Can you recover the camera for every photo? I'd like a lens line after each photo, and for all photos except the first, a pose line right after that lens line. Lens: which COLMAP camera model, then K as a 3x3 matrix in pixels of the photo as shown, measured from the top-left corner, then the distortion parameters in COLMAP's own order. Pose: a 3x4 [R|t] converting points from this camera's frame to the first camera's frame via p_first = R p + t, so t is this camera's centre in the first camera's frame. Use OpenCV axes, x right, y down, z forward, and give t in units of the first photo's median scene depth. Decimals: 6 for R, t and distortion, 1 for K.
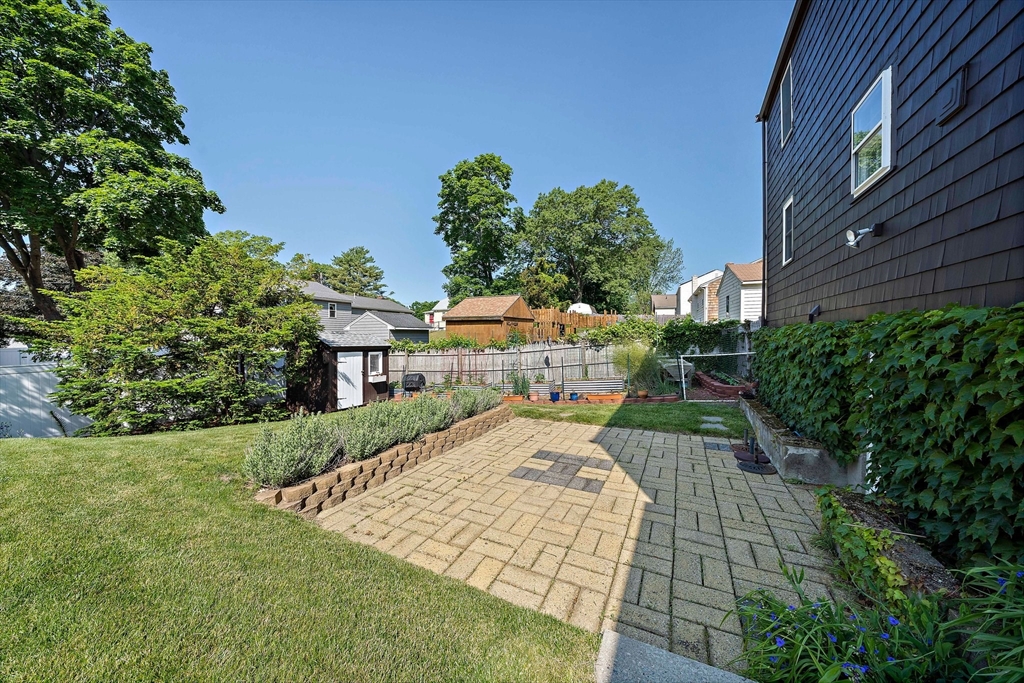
lens RADIAL K [[357.2, 0, 510.5], [0, 357.2, 342.5], [0, 0, 1]] dist [0.000426, -0.000009]
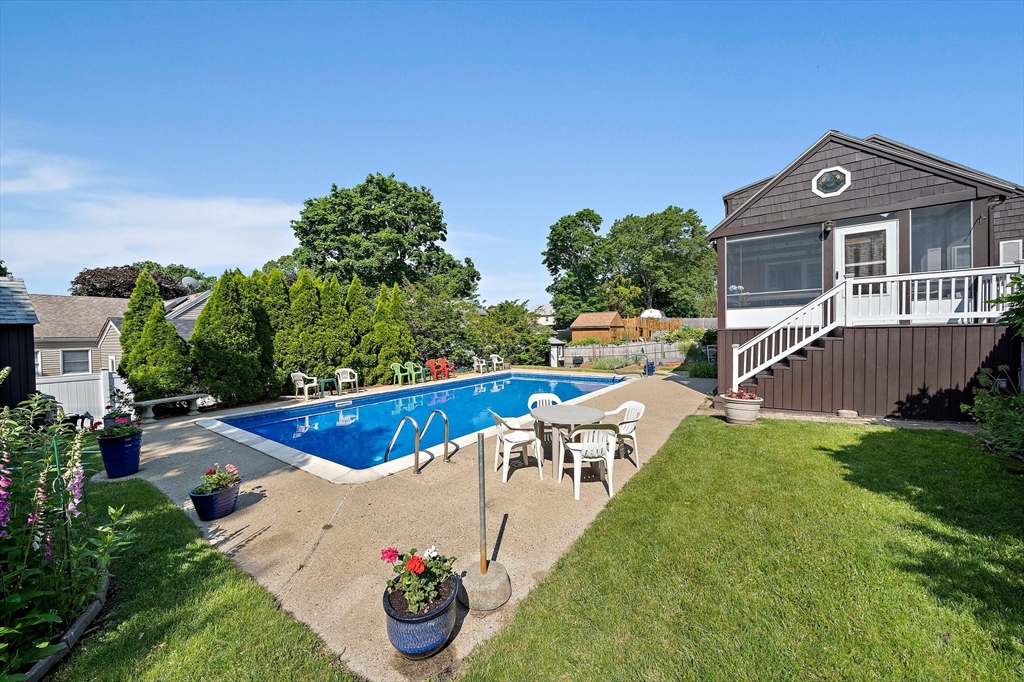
lens RADIAL K [[357.2, 0, 510.6], [0, 357.2, 340.4], [0, 0, 1]] dist [0.000426, -0.000009]
pose [[0.986175, -0.010479, -0.165376, -0.204628], [0.009735, 0.999939, -0.005312, 0.000596], [0.165422, 0.003629, 0.986216, -0.745195]]
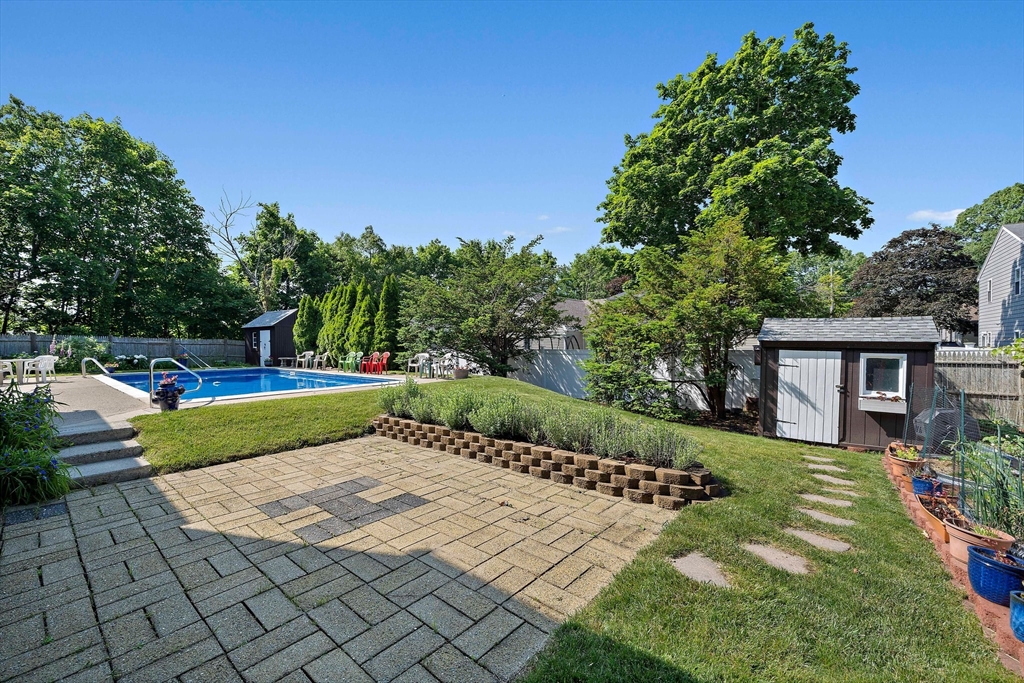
lens RADIAL K [[439.1, 0, 510.8], [0, 439.1, 340.7], [0, 0, 1]] dist [0.000272, 0.000118]
pose [[-0.279560, 0.001356, -0.960127, 0.244942], [-0.009733, 0.999944, 0.004246, 0.006873], [0.960079, 0.010532, -0.279531, 0.428388]]
